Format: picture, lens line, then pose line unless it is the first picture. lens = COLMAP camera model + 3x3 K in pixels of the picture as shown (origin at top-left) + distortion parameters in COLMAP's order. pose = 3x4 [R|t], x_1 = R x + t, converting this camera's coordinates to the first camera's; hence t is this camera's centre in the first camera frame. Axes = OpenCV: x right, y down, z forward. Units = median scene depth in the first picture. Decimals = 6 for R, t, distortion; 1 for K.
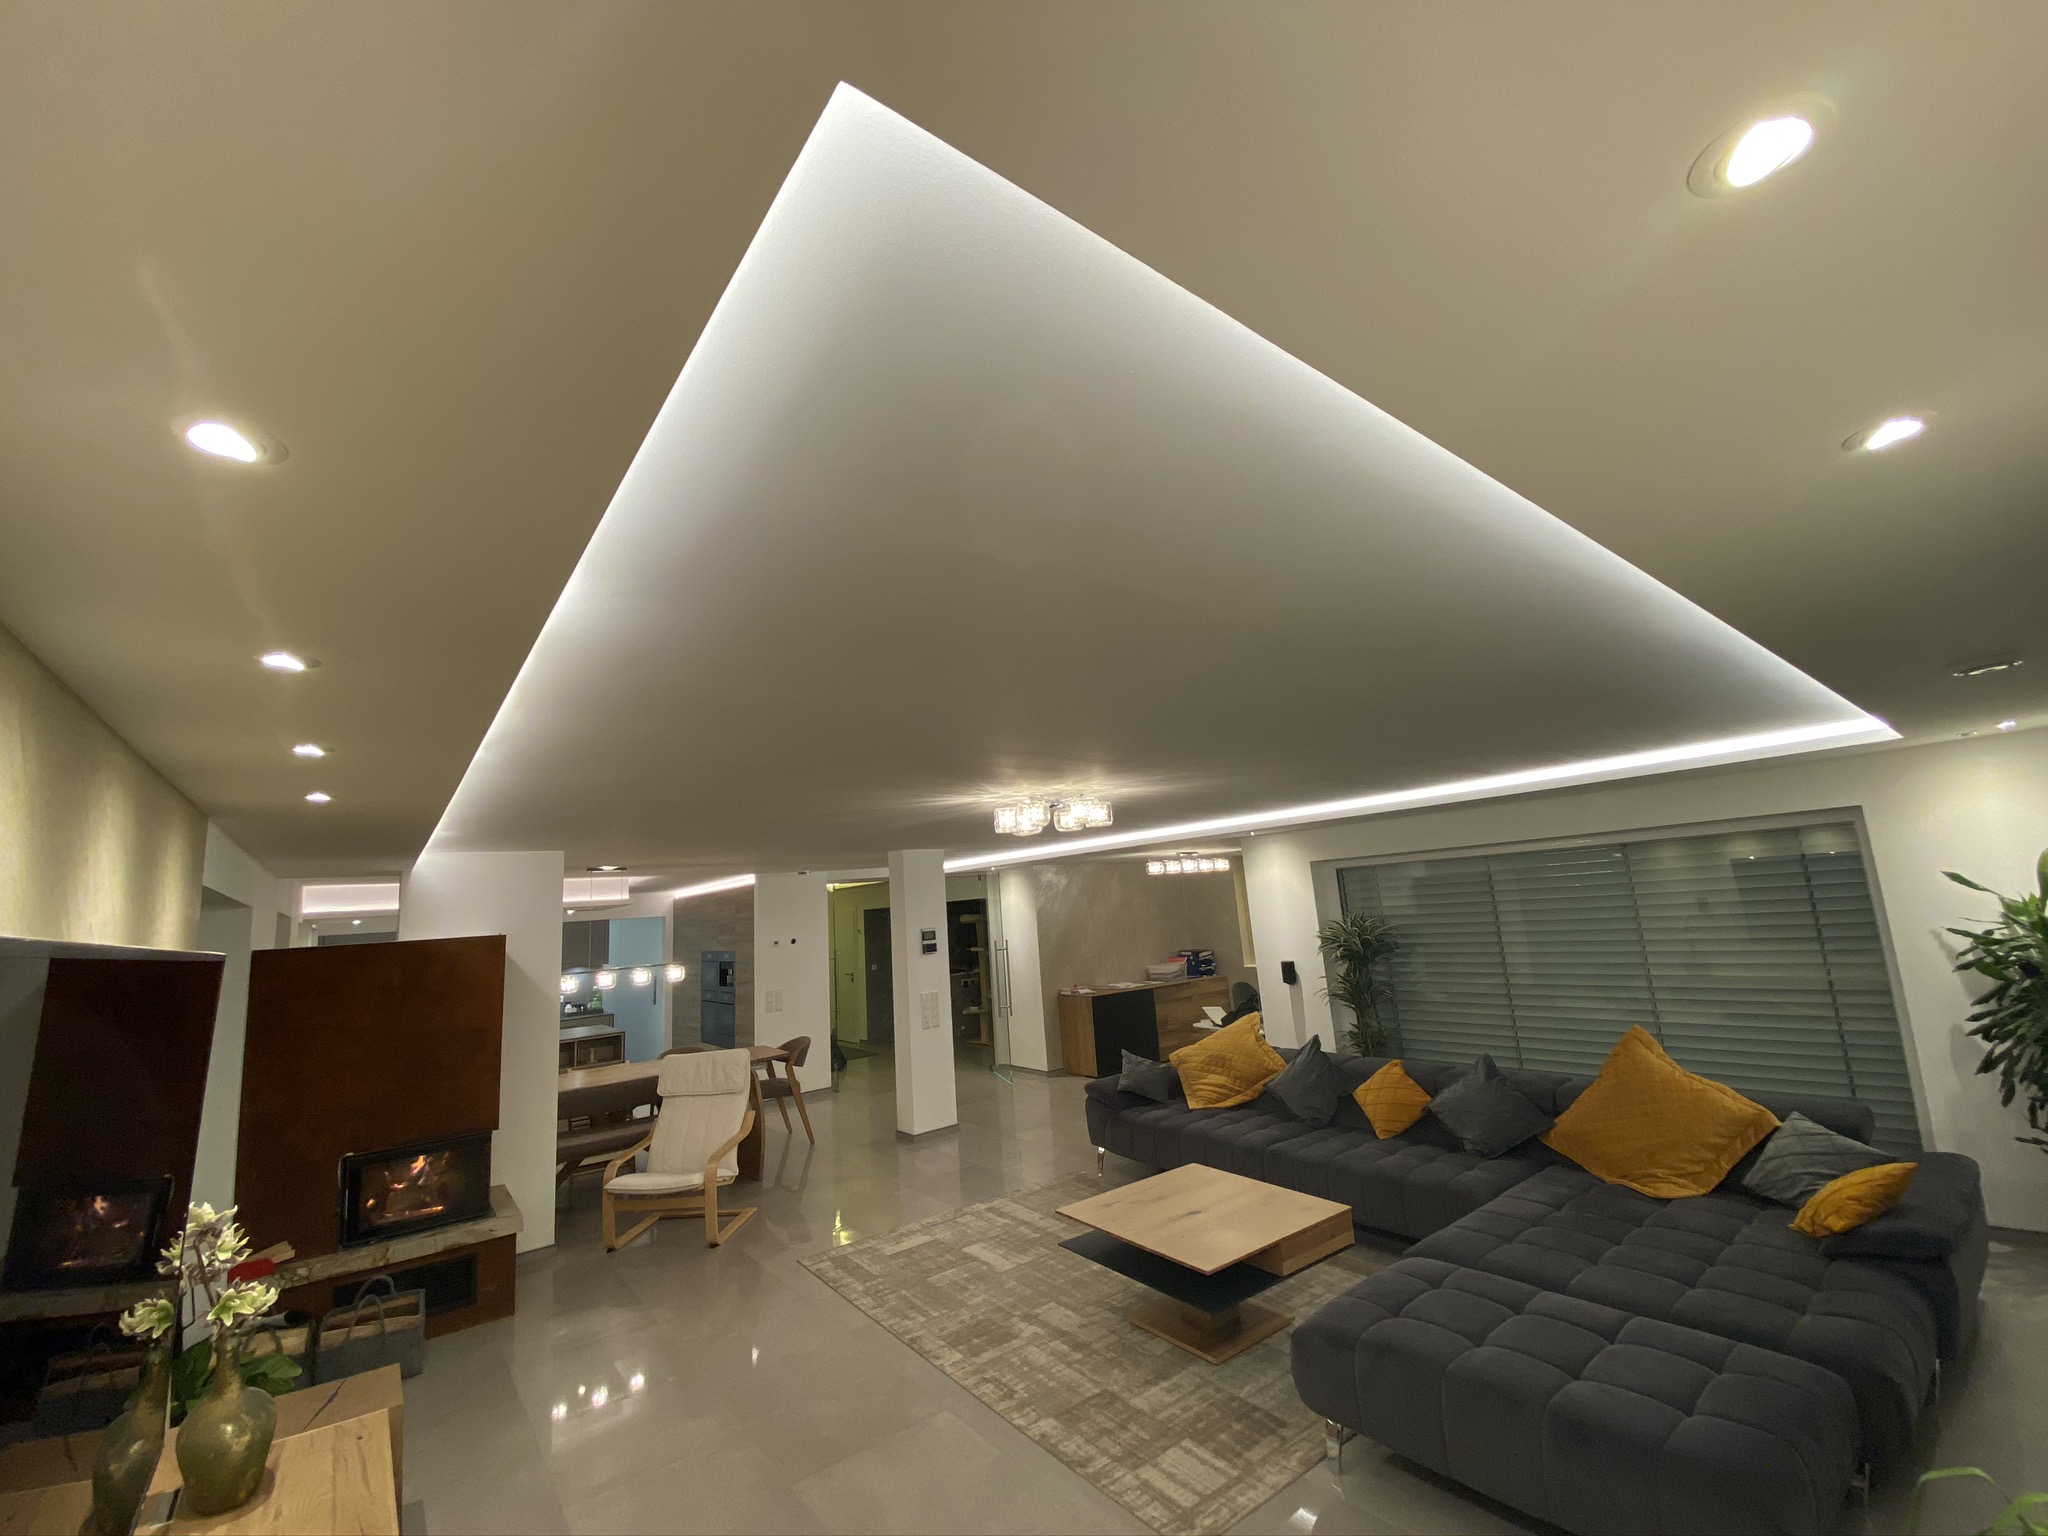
lens RADIAL K [[828.3, 0, 1028.9], [0, 828.3, 750.8], [0, 0, 1]] dist [0.001289, -0.000573]
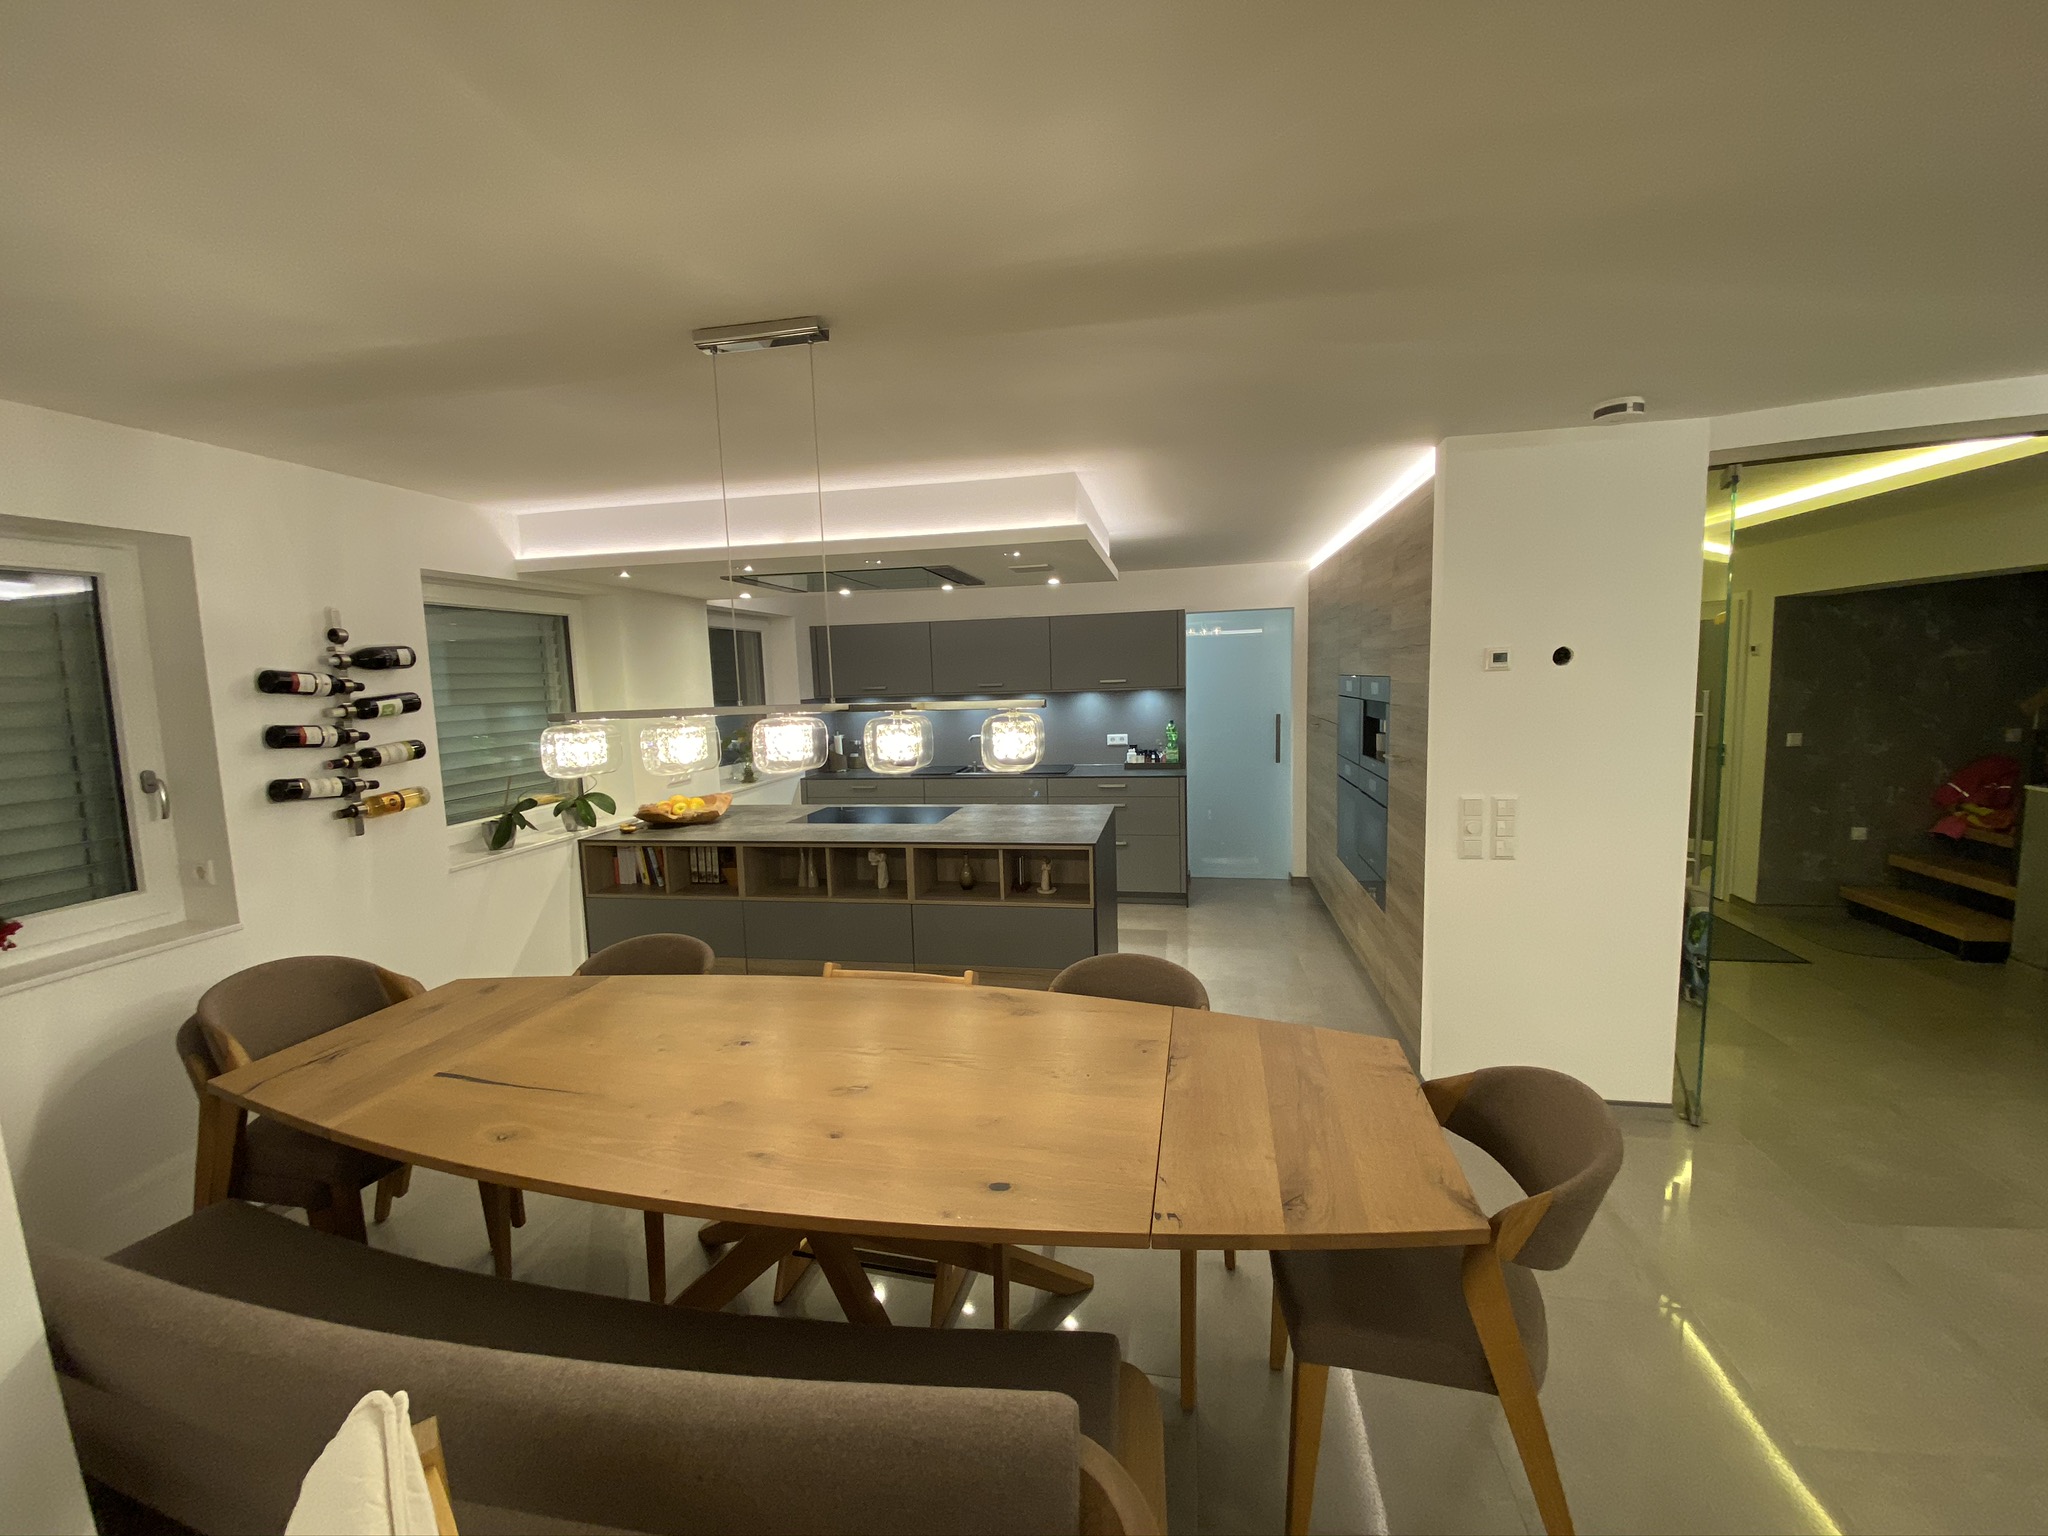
lens RADIAL K [[828.3, 0, 1024.2], [0, 828.3, 758.5], [0, 0, 1]] dist [0.001289, -0.000573]
pose [[0.655780, 0.127580, -0.744094, -0.223824], [0.125701, 0.953408, 0.274250, 0.193792], [0.744414, -0.273381, 0.609188, 0.806844]]
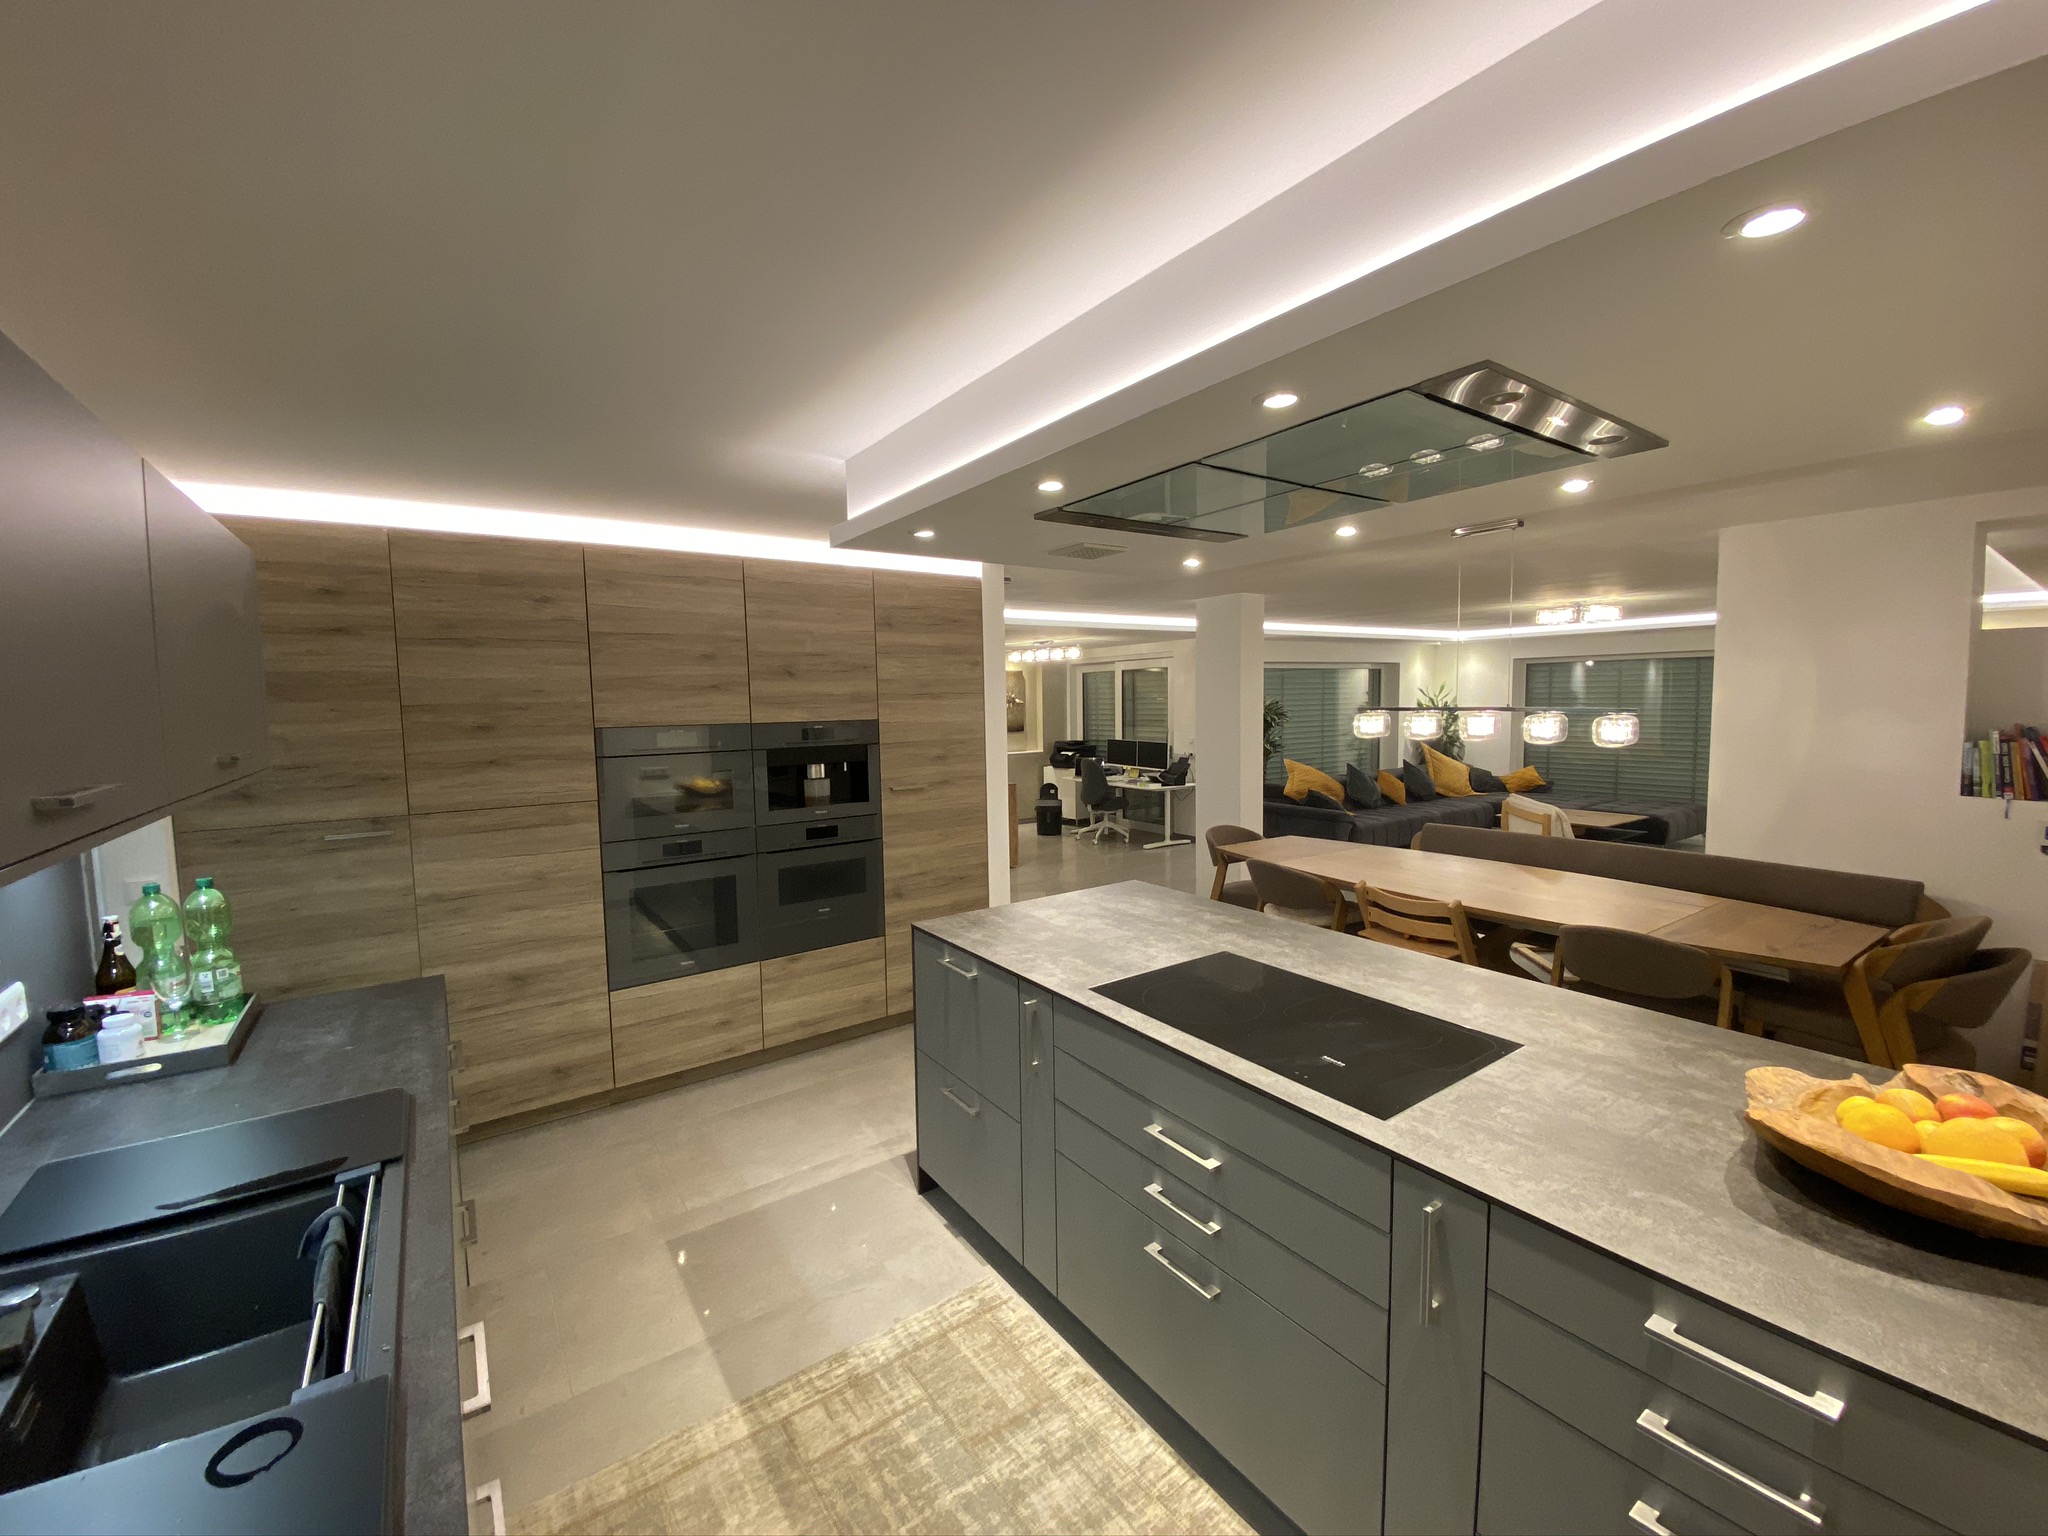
lens RADIAL K [[828.3, 0, 1026.5], [0, 828.3, 755.1], [0, 0, 1]] dist [0.001289, -0.000573]
pose [[0.030776, 0.000036, 0.999526, -0.994532], [-0.174232, 0.984690, 0.005330, 0.314952], [-0.984224, -0.174314, 0.030311, 1.172641]]
